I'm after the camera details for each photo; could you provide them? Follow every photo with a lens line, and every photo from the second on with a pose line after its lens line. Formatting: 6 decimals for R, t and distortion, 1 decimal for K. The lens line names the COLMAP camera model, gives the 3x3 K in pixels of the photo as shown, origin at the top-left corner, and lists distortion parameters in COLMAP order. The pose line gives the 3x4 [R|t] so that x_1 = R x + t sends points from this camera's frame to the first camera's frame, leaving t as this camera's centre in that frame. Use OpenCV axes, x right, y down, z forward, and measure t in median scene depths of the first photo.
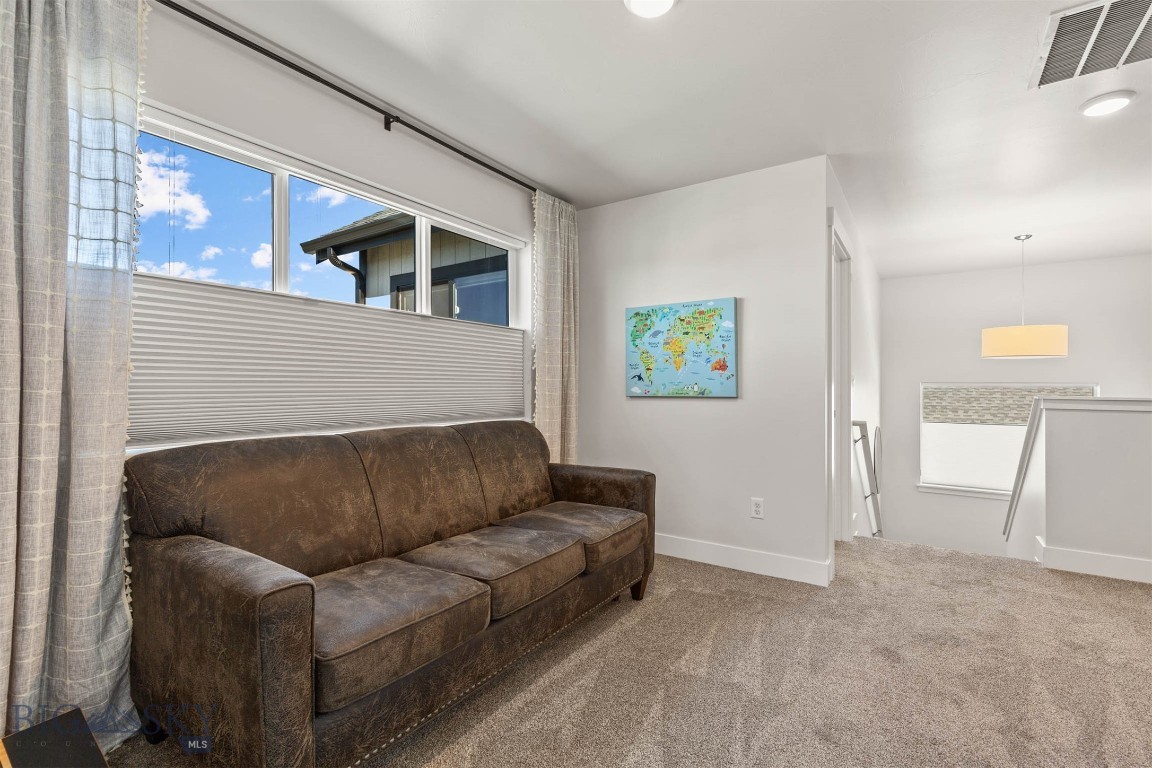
lens RADIAL K [[520.0, 0, 572.5], [0, 520.0, 384.1], [0, 0, 1]] dist [0.009332, -0.002370]
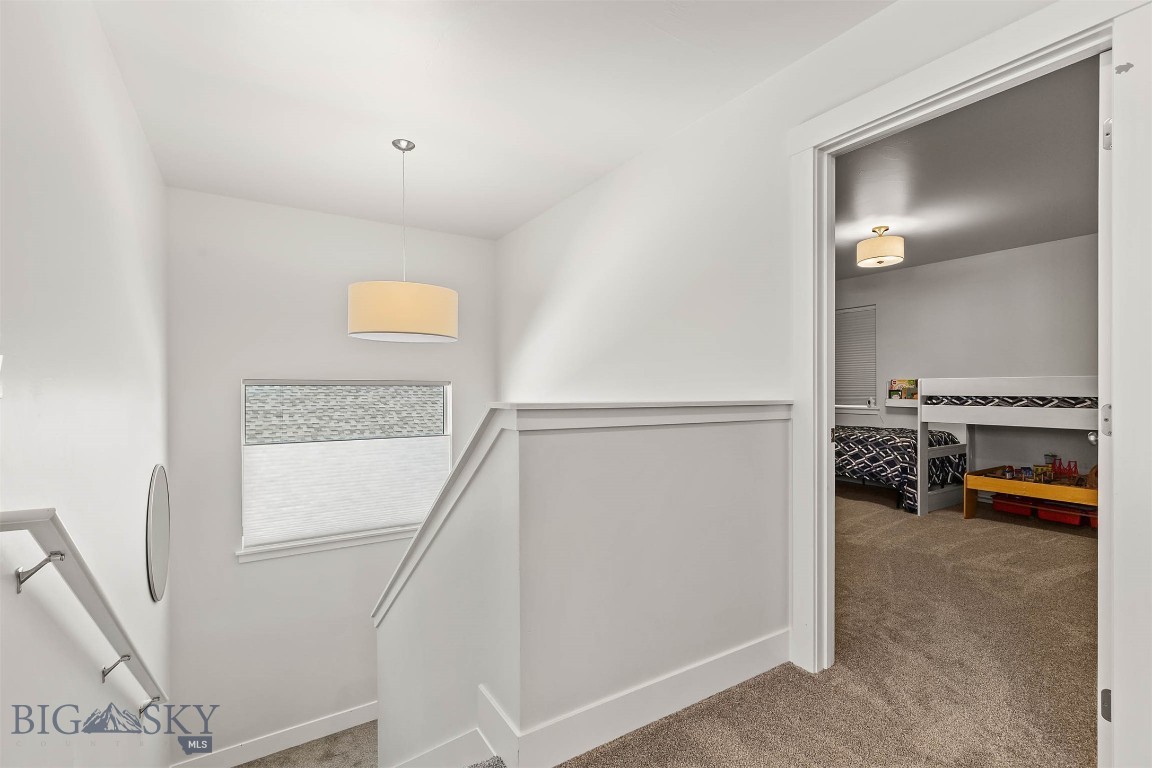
lens RADIAL K [[520.0, 0, 578.5], [0, 520.0, 390.0], [0, 0, 1]] dist [0.009332, -0.002370]
pose [[0.392847, -0.009152, 0.919558, 0.523675], [0.001181, 0.999955, 0.009447, 0.007899], [-0.919603, -0.002625, 0.392840, 0.799004]]
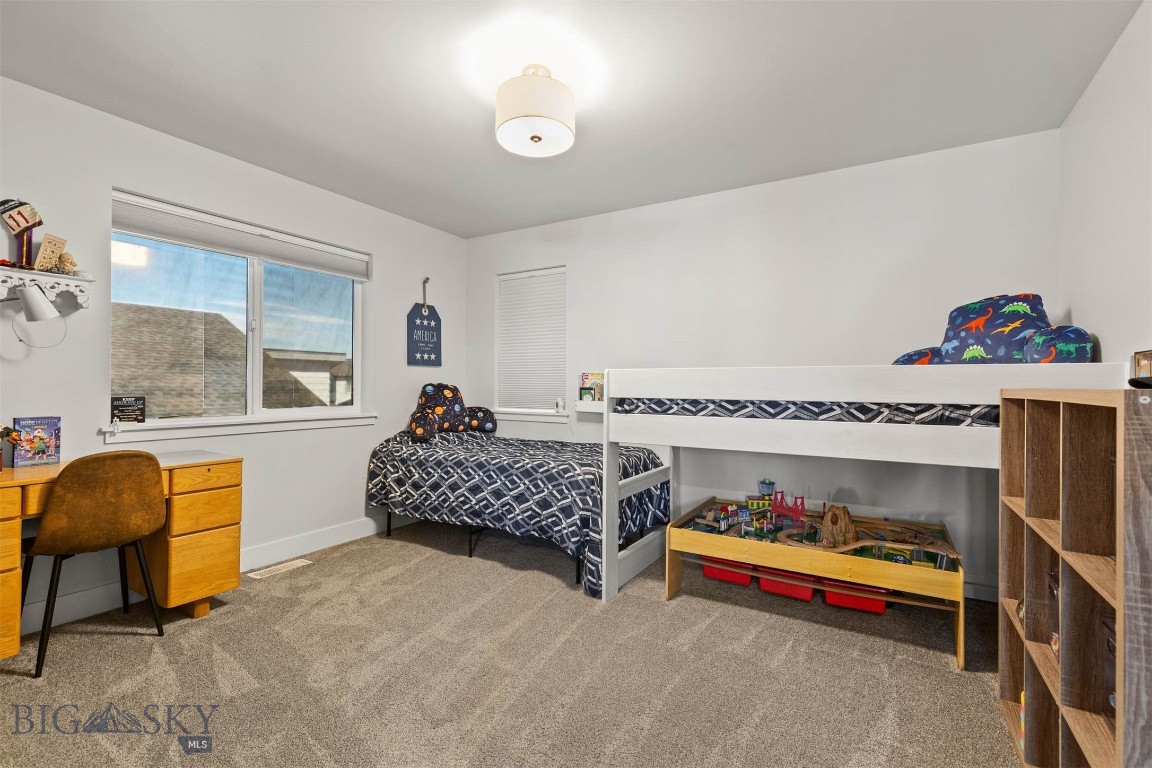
lens RADIAL K [[520.0, 0, 578.6], [0, 520.0, 380.1], [0, 0, 1]] dist [0.009332, -0.002370]
pose [[-0.059821, 0.004349, 0.998200, 1.360616], [-0.010502, 0.999932, -0.004985, 0.013998], [-0.998154, -0.010781, -0.059771, 0.597767]]
